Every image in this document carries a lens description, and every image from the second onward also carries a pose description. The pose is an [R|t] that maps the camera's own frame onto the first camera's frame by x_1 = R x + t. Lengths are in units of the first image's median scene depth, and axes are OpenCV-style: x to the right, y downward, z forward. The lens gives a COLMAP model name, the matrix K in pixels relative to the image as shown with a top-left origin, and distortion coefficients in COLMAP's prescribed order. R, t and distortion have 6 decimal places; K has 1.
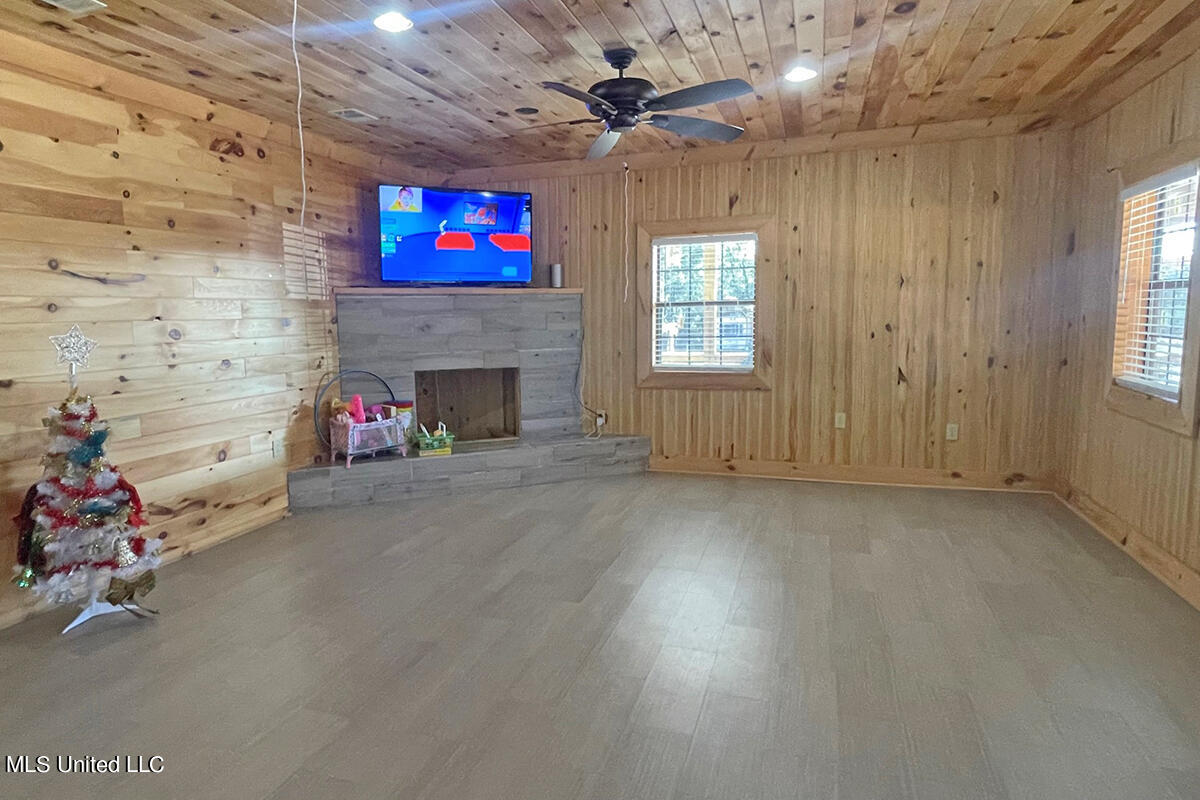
lens RADIAL K [[785.2, 0, 598.9], [0, 785.2, 402.3], [0, 0, 1]] dist [-0.005905, -0.006107]
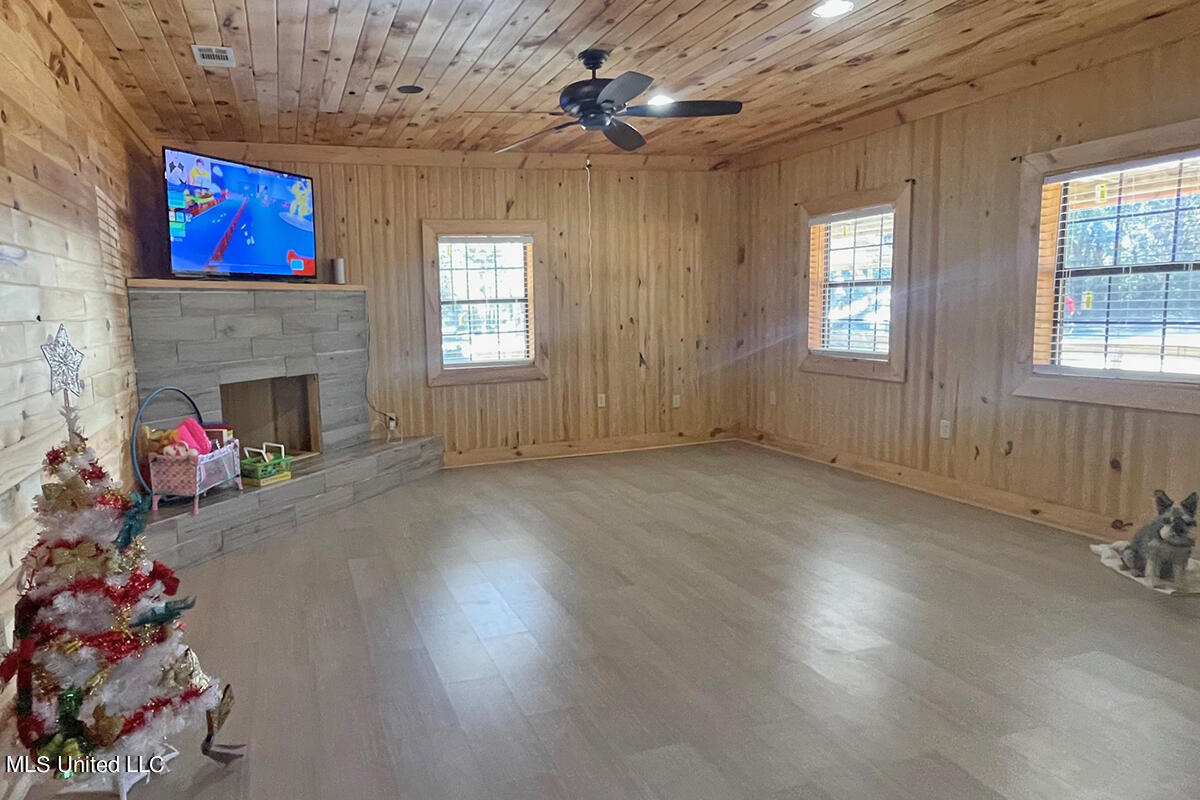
lens RADIAL K [[722.8, 0, 598.2], [0, 722.8, 393.6], [0, 0, 1]] dist [0.007724, -0.001575]
pose [[0.773861, -0.082861, 0.627912, -0.377724], [0.088874, 0.995803, 0.021877, -0.011498], [-0.627089, 0.038875, 0.777977, 0.167145]]
